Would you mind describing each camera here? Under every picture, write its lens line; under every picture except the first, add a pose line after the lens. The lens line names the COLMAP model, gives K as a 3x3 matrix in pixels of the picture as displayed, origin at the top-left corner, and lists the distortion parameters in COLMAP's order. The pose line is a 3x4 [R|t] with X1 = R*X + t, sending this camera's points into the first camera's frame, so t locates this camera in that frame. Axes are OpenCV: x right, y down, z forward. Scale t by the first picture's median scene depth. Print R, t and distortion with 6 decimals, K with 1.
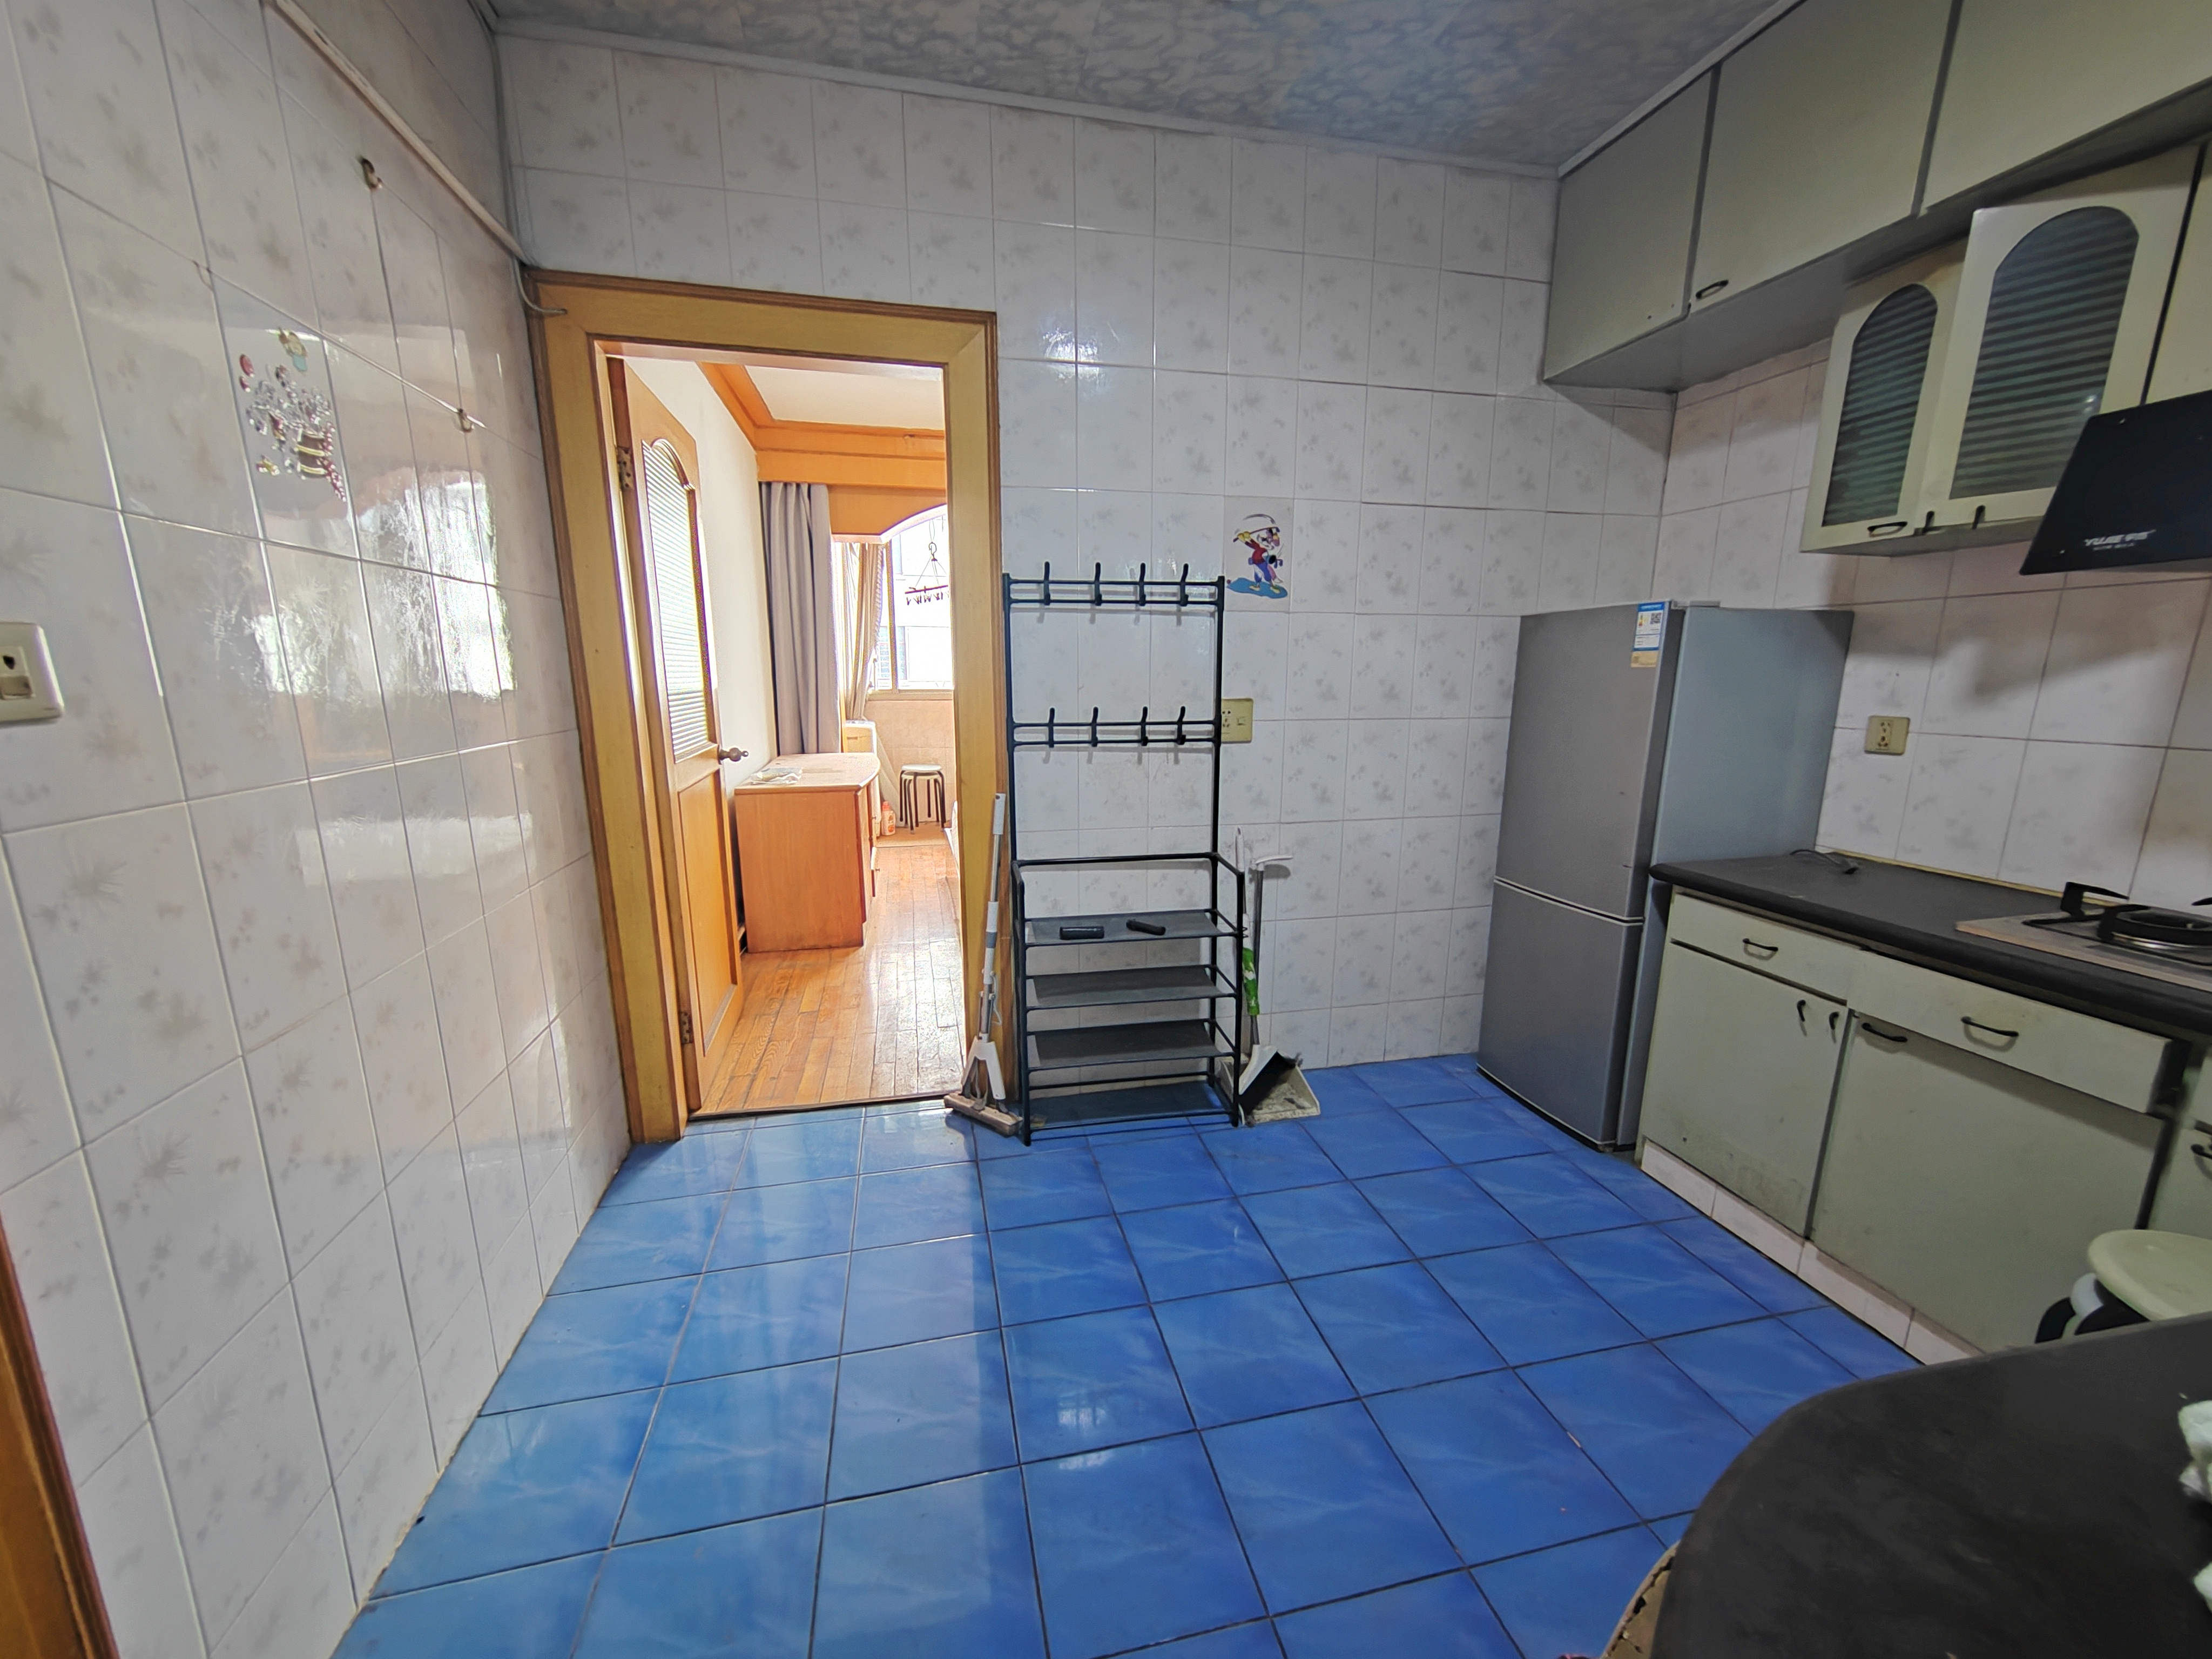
lens RADIAL K [[854.3, 0, 1105.1], [0, 854.3, 847.5], [0, 0, 1]] dist [0.002022, 0.003776]
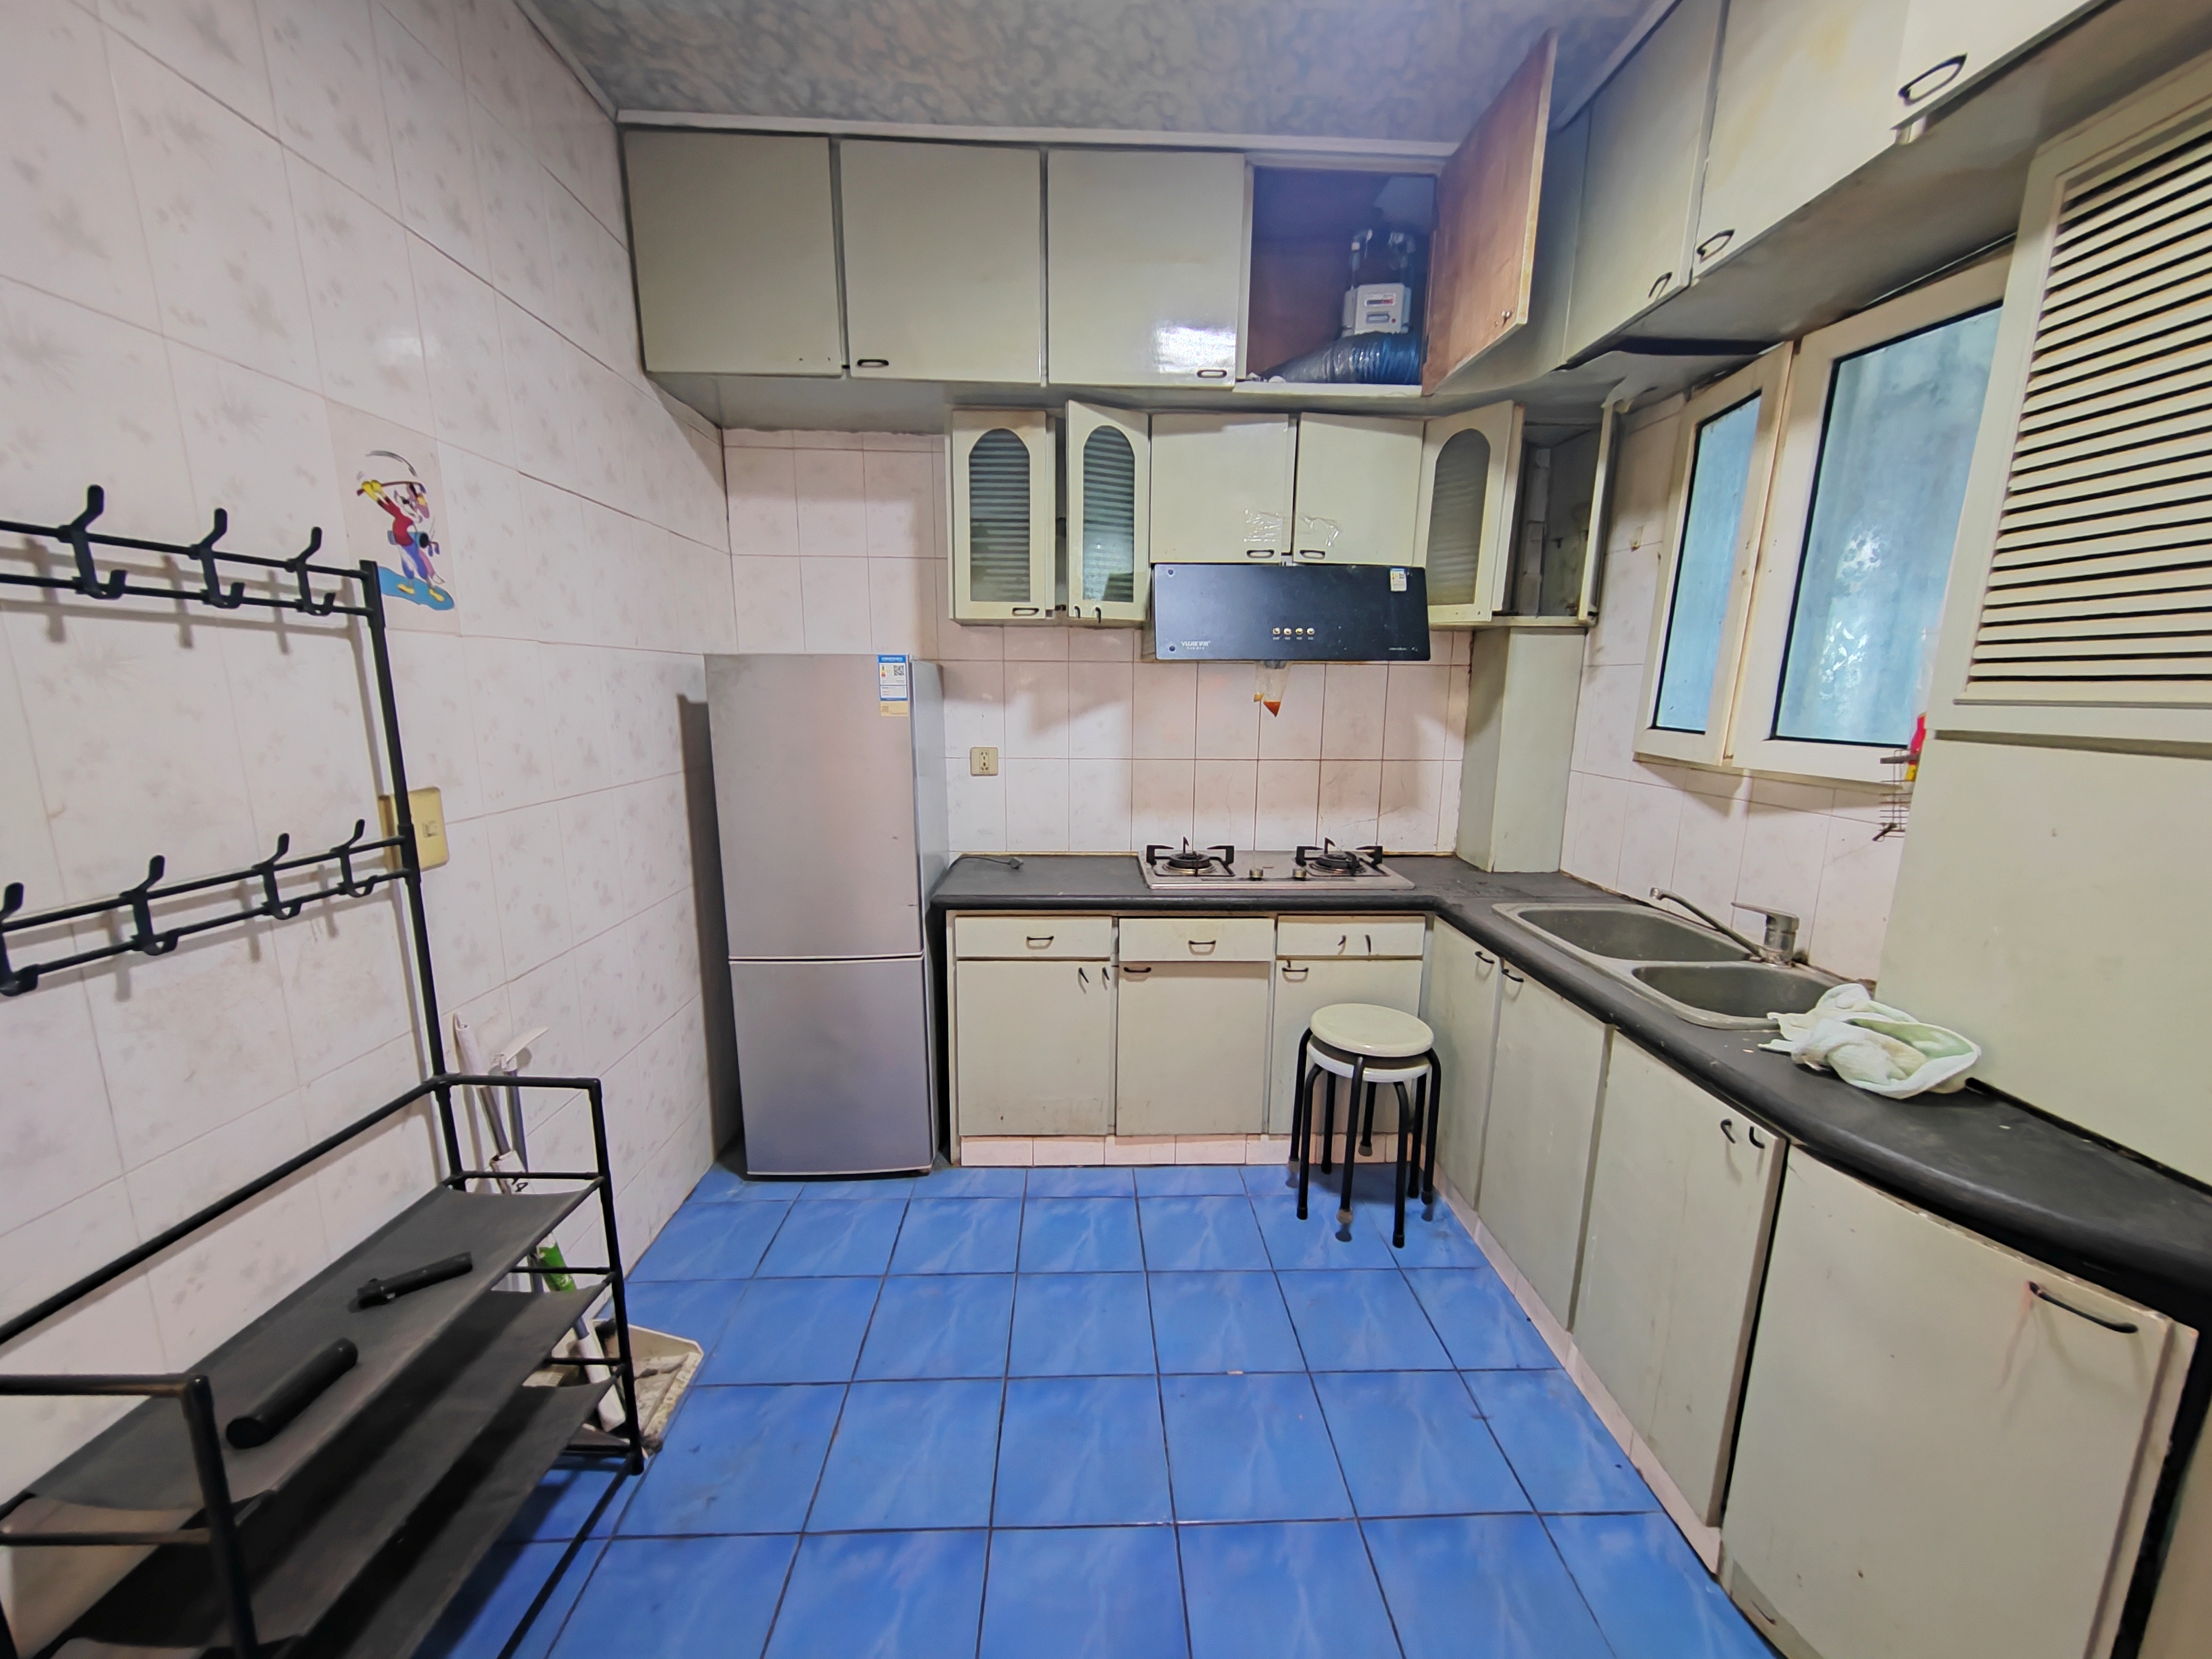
lens RADIAL K [[854.3, 0, 1105.1], [0, 854.3, 847.5], [0, 0, 1]] dist [0.002022, 0.003776]
pose [[0.187165, -0.184676, 0.964813, -0.315057], [0.192599, 0.970005, 0.148307, -0.145239], [-0.963263, 0.158064, 0.217119, 0.501296]]
